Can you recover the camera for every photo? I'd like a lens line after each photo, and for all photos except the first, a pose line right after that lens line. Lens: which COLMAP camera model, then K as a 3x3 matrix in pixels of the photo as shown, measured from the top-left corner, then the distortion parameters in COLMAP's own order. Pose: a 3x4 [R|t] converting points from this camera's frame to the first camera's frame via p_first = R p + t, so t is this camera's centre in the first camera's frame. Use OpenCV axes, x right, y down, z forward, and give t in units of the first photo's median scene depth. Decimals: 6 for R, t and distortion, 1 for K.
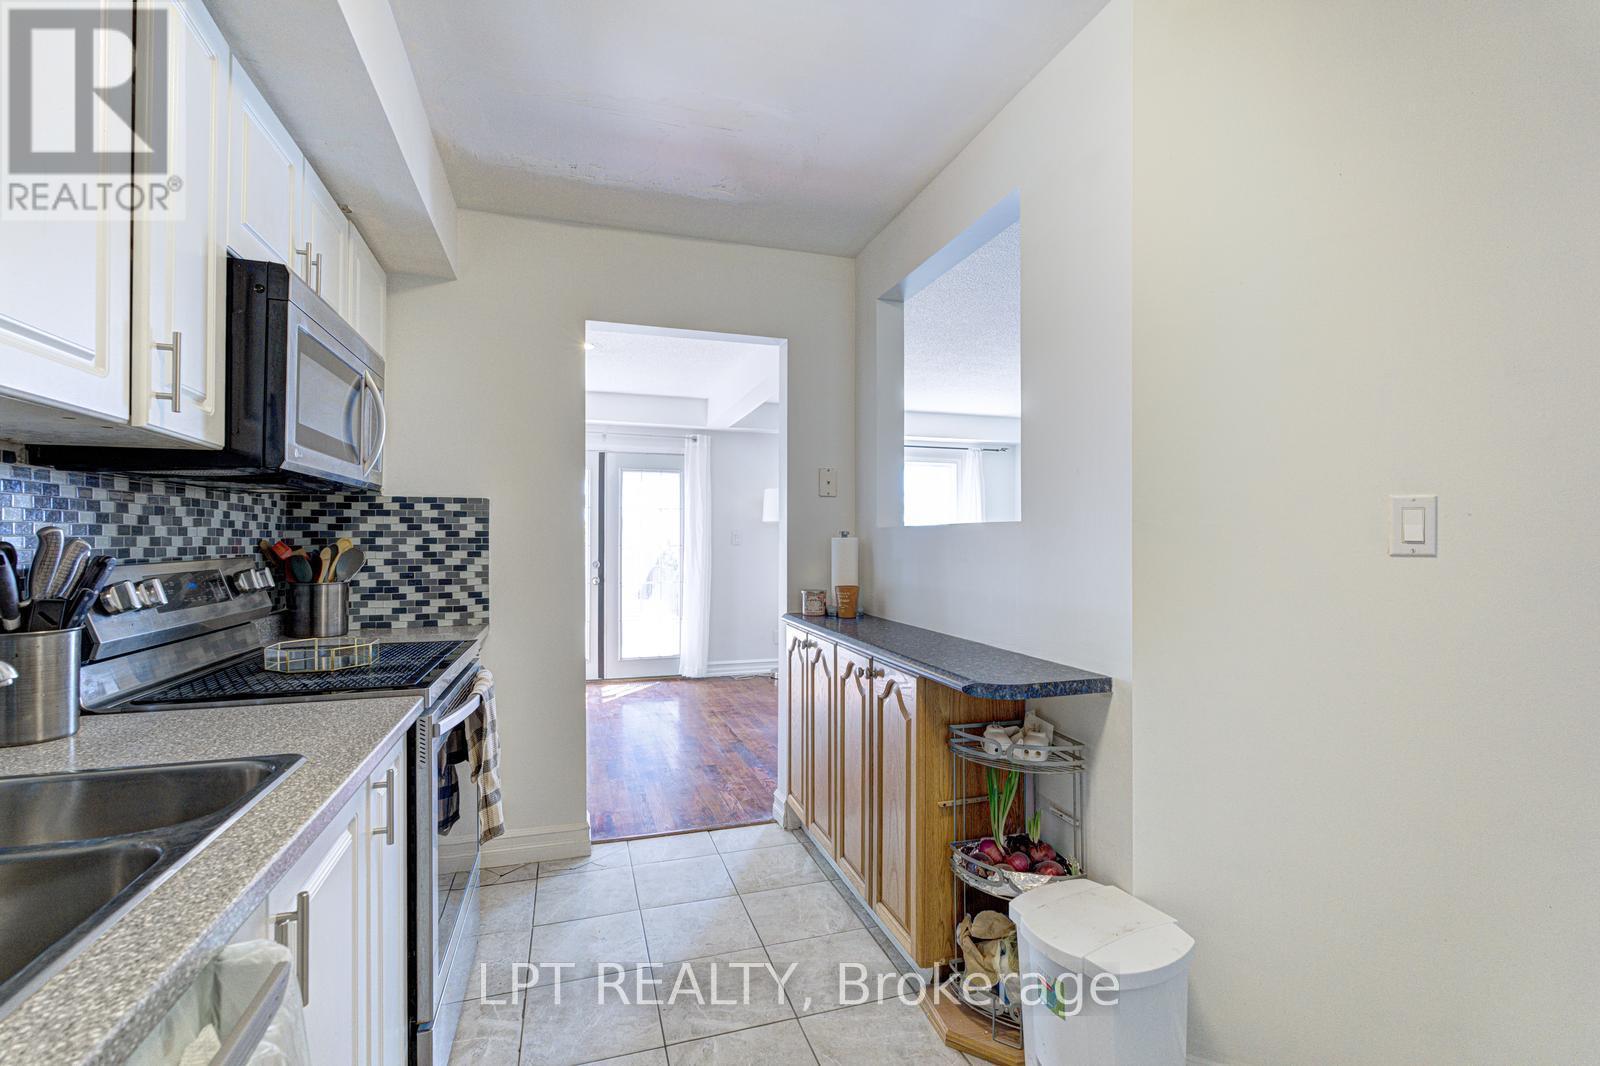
lens RADIAL K [[704.7, 0, 797.9], [0, 704.7, 536.0], [0, 0, 1]] dist [0.000272, 0.000409]
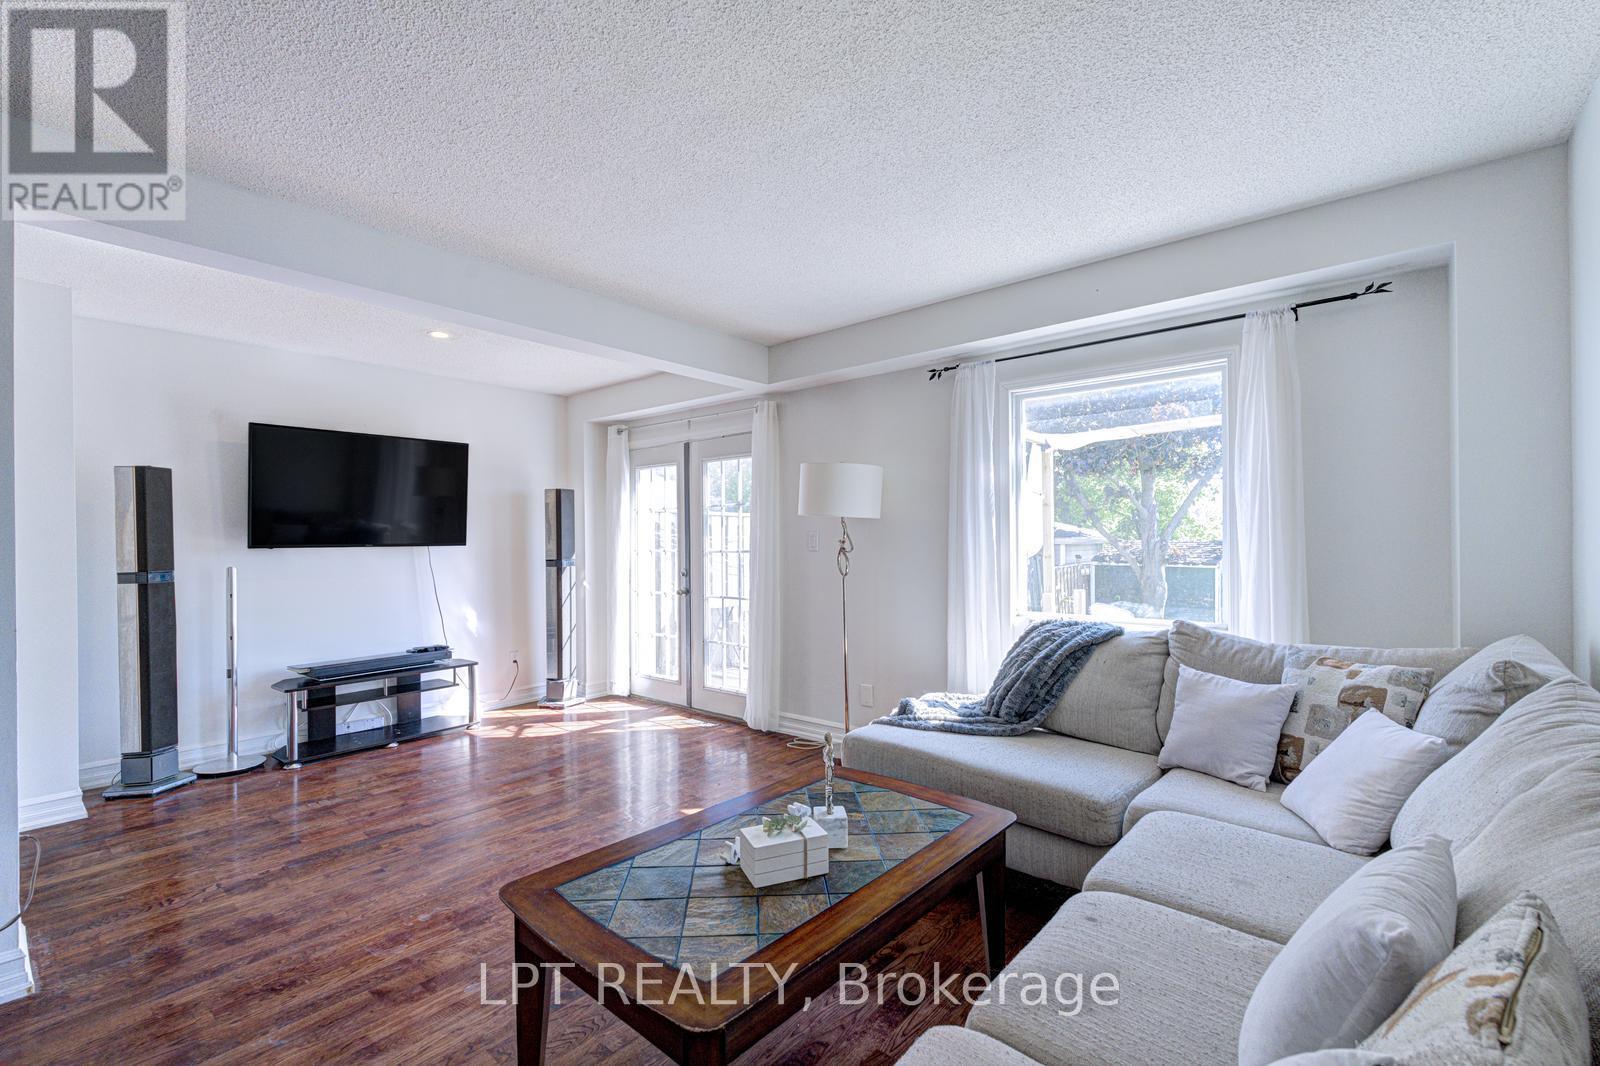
lens RADIAL K [[704.7, 0, 797.9], [0, 704.7, 536.0], [0, 0, 1]] dist [0.000272, 0.000409]
pose [[0.527597, -0.011407, -0.849418, 0.507210], [0.014740, 0.999882, -0.004272, 0.000924], [0.849367, -0.010267, 0.527703, 0.641472]]
